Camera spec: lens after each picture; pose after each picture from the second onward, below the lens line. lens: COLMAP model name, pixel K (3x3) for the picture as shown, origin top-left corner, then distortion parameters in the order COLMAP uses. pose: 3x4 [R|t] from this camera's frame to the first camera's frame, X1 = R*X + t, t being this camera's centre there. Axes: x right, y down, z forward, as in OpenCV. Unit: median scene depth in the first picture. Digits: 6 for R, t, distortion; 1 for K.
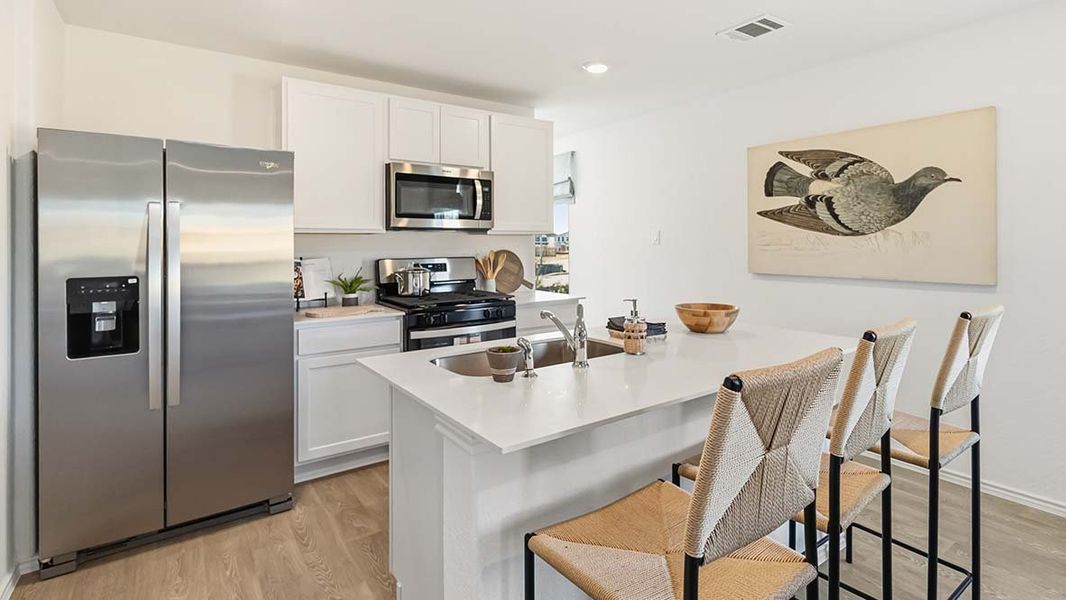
lens RADIAL K [[513.5, 0, 533.8], [0, 513.5, 238.0], [0, 0, 1]] dist [-0.004031, -0.001269]
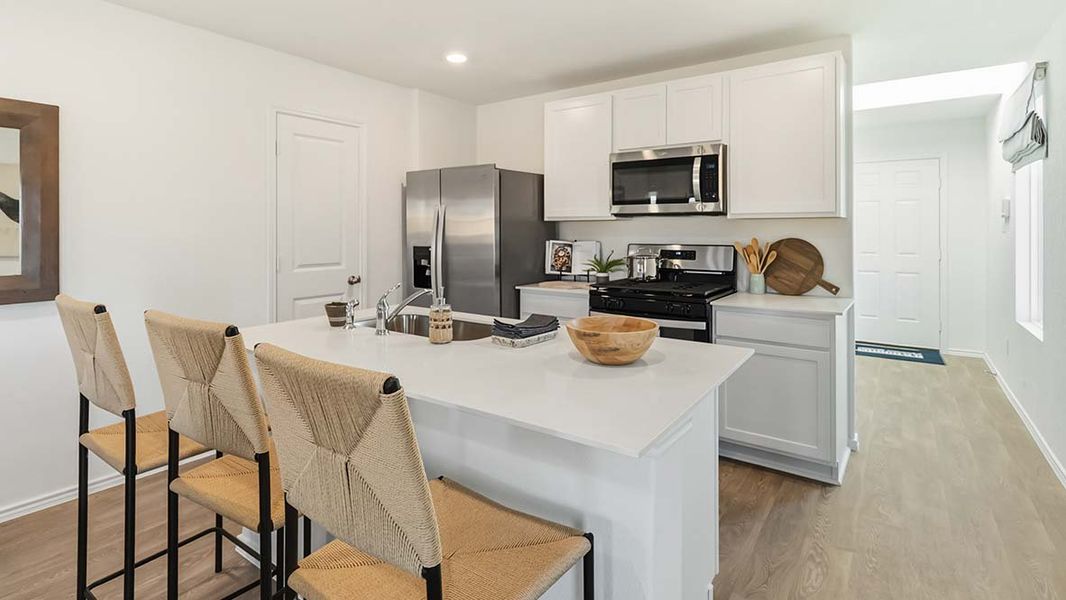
lens RADIAL K [[509.8, 0, 534.1], [0, 509.8, 230.9], [0, 0, 1]] dist [-0.002515, 0.000546]
pose [[0.329102, 0.008863, -0.944253, 0.675573], [0.009172, 0.999879, 0.012582, -0.000909], [0.944250, -0.012801, 0.328981, 0.489531]]
